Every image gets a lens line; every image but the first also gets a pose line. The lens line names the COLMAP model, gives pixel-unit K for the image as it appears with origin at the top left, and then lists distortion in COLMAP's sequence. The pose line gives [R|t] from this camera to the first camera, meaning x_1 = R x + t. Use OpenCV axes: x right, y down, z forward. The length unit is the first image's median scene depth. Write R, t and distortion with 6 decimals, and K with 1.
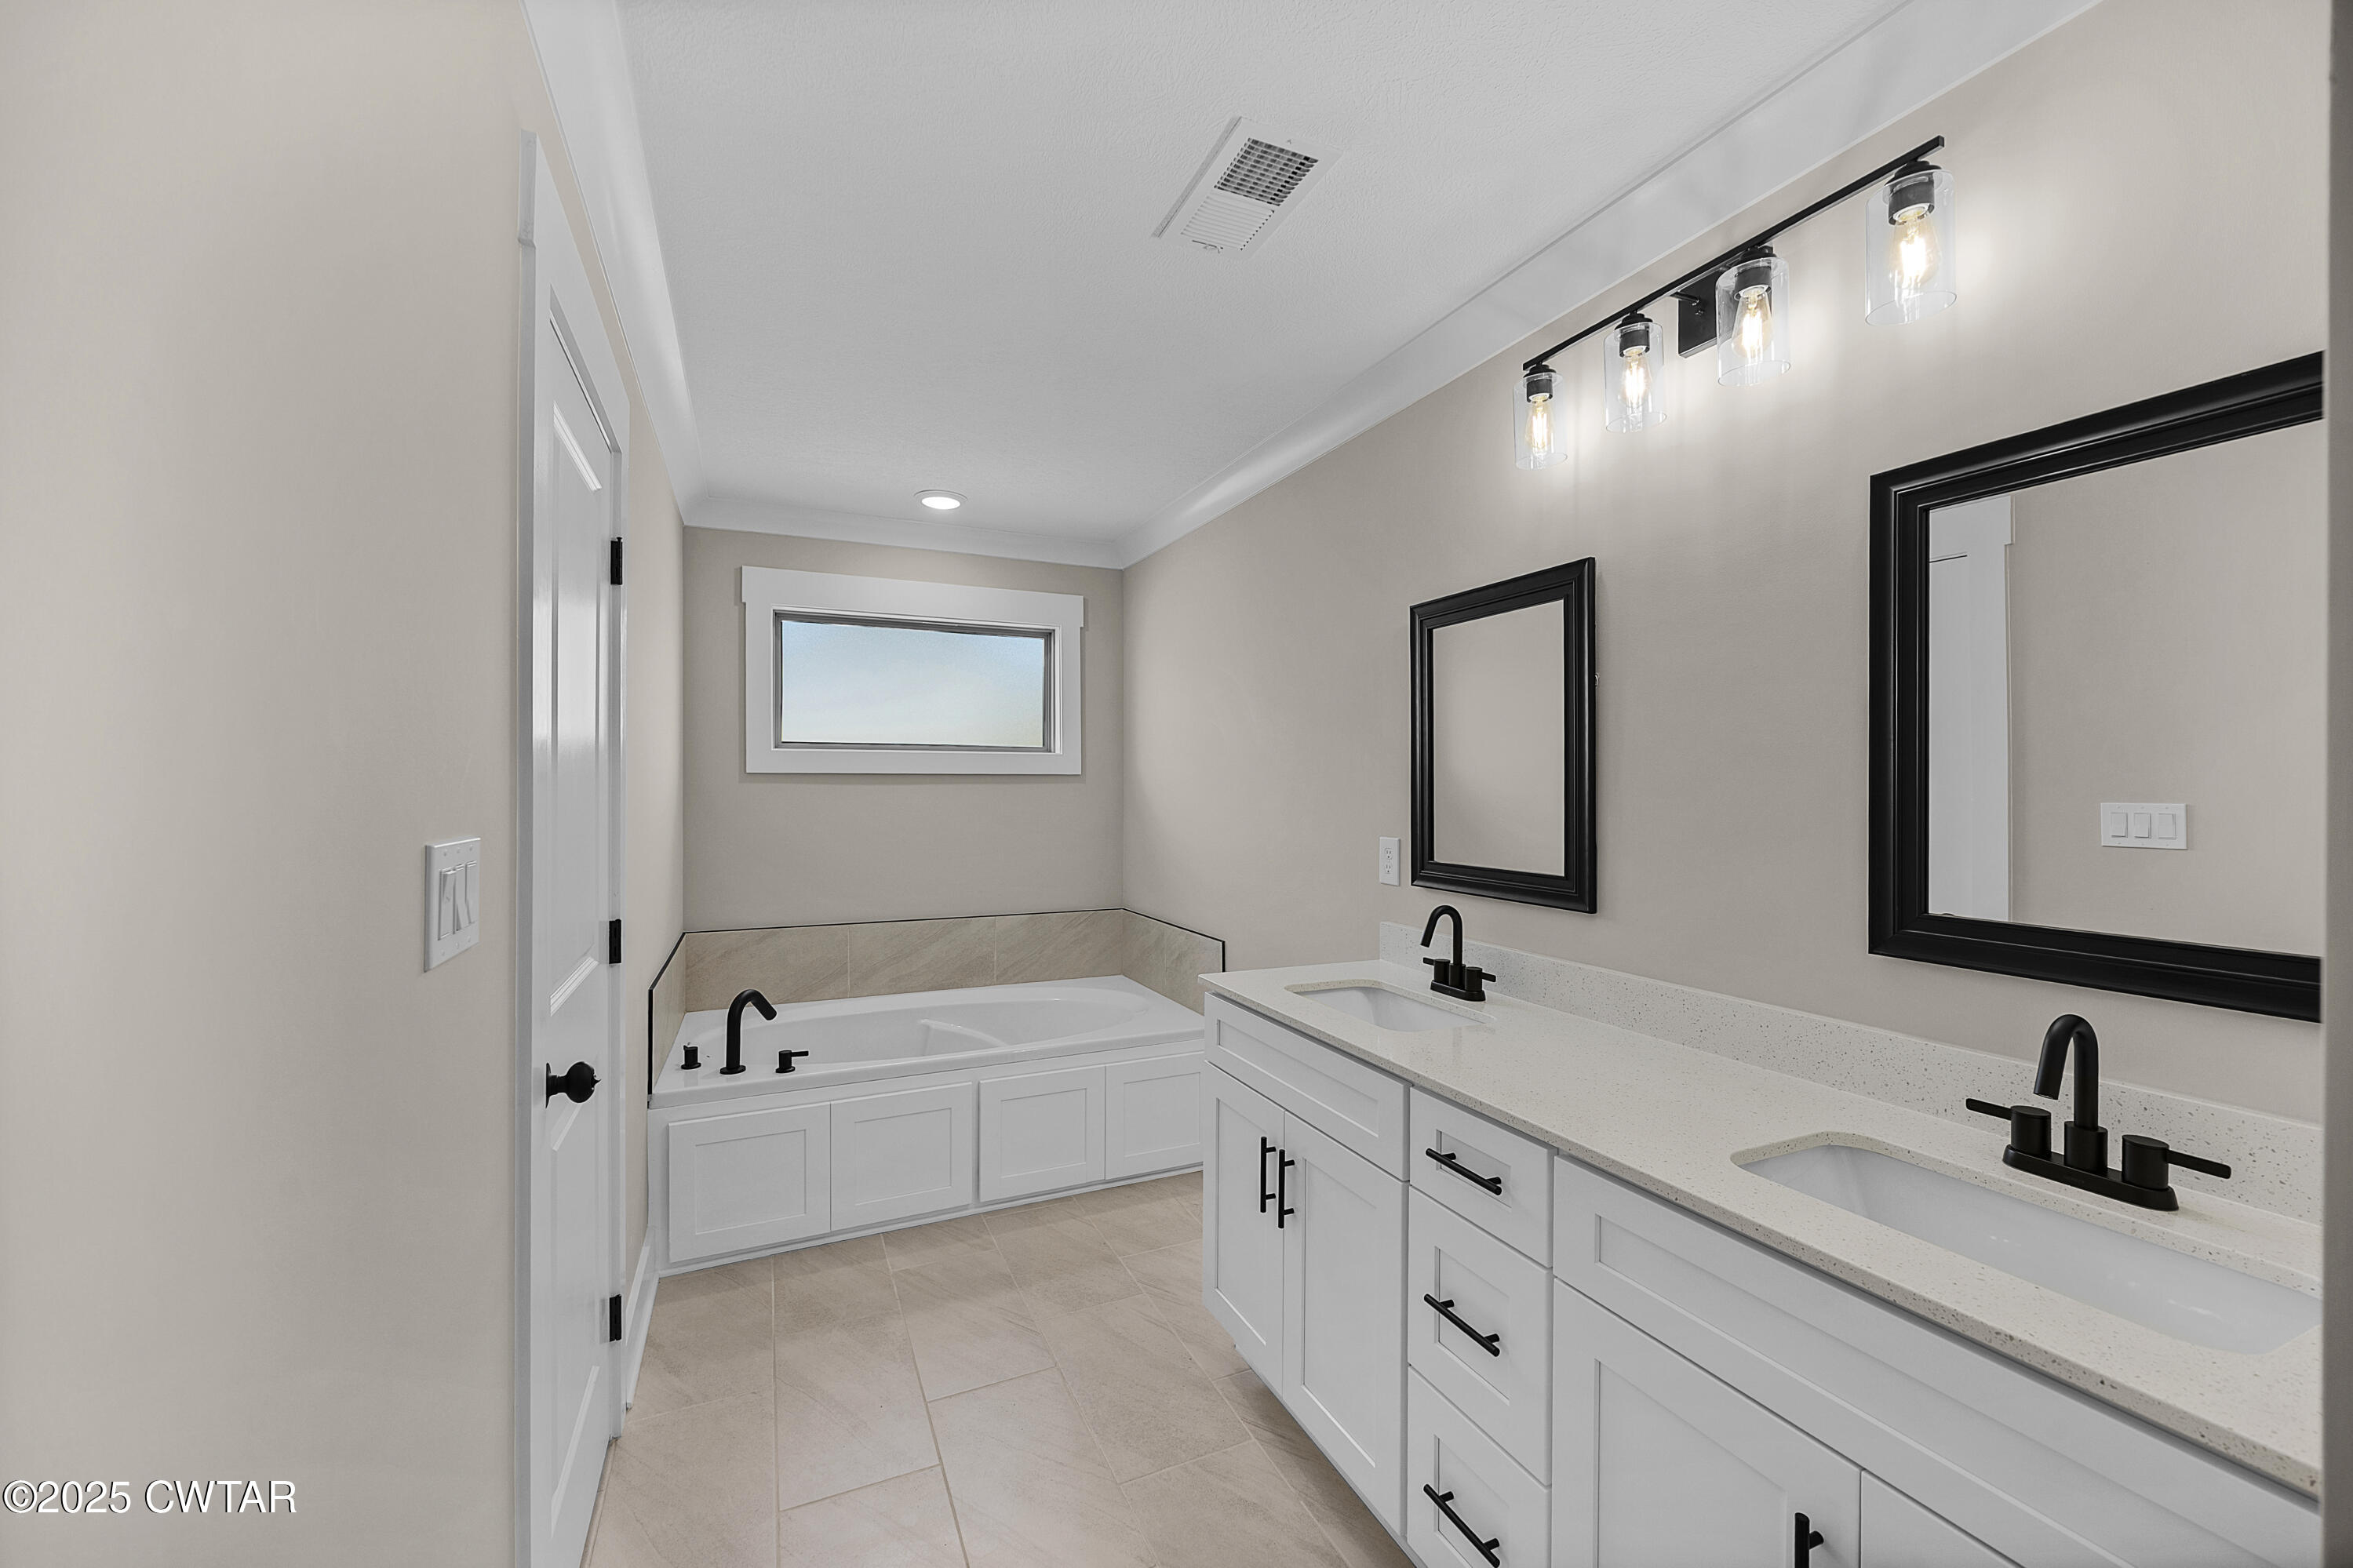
lens RADIAL K [[901.2, 0, 1170.1], [0, 901.2, 782.3], [0, 0, 1]] dist [-0.007816, 0.000179]
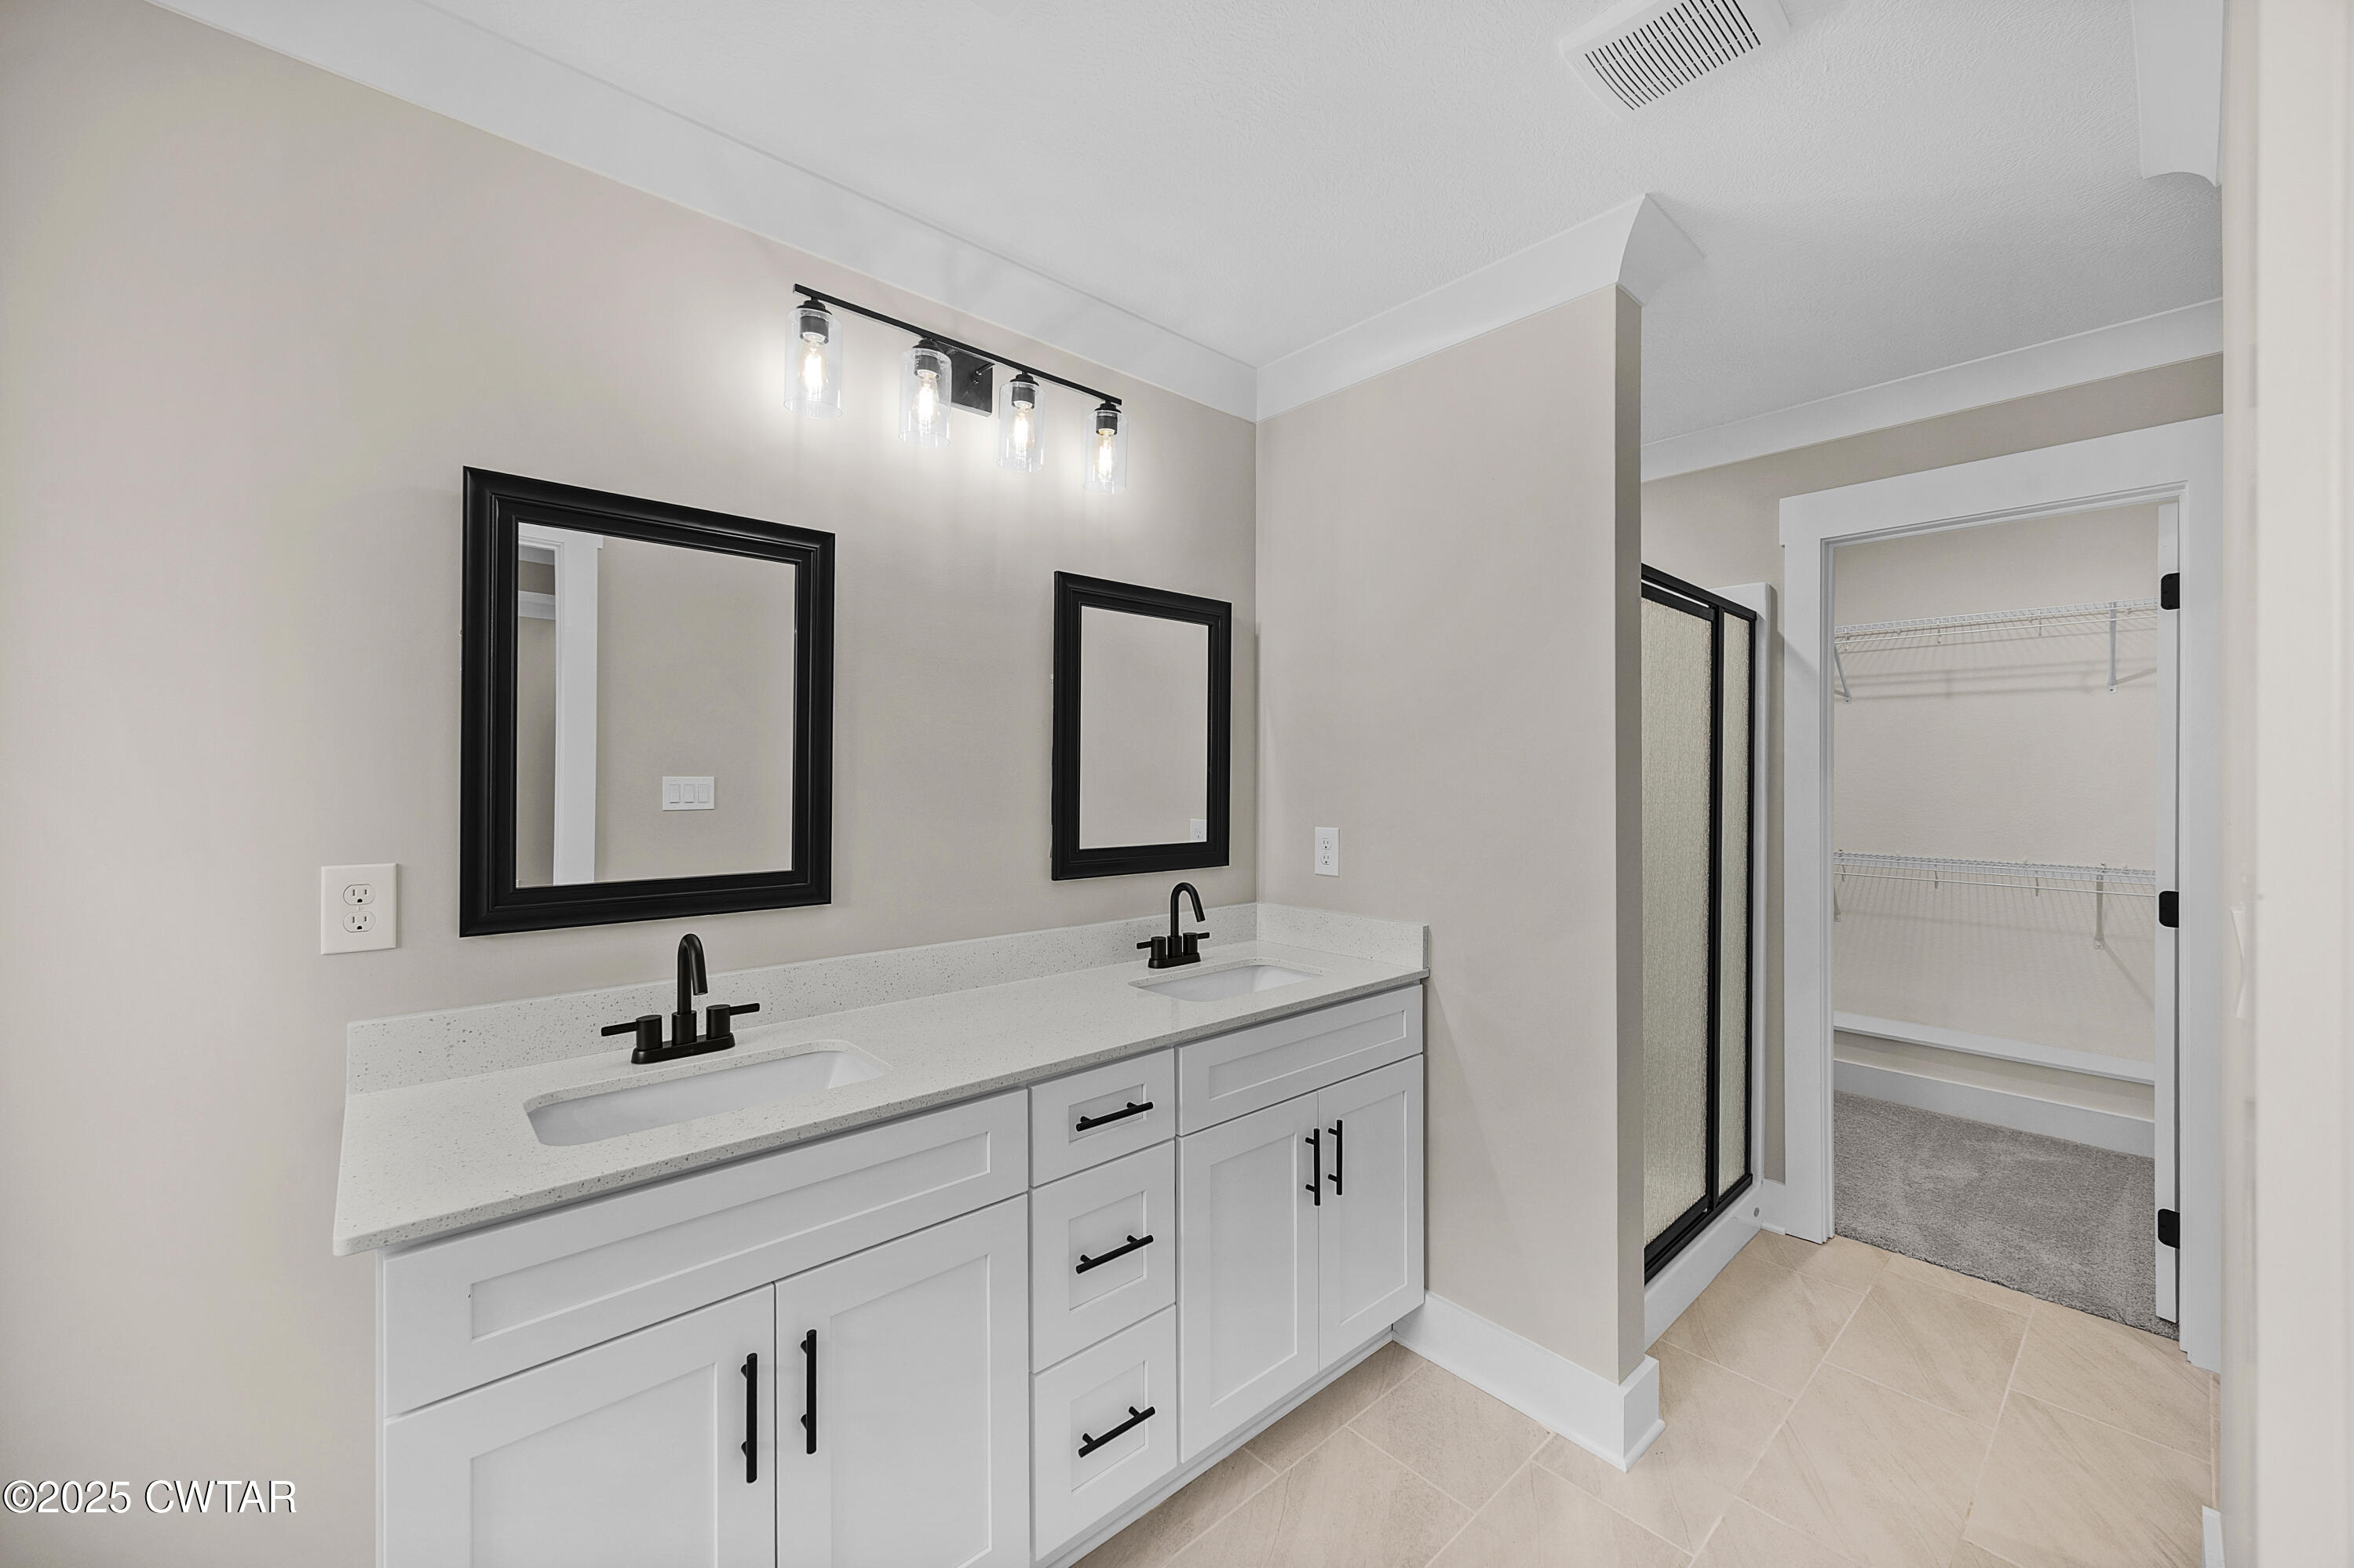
lens RADIAL K [[901.7, 0, 1157.3], [0, 901.7, 760.7], [0, 0, 1]] dist [-0.007816, 0.000179]
pose [[-0.292465, -0.022502, 0.956011, -0.825259], [-0.032757, 0.999372, 0.013501, -0.047935], [-0.955715, -0.027367, -0.293018, 1.393976]]
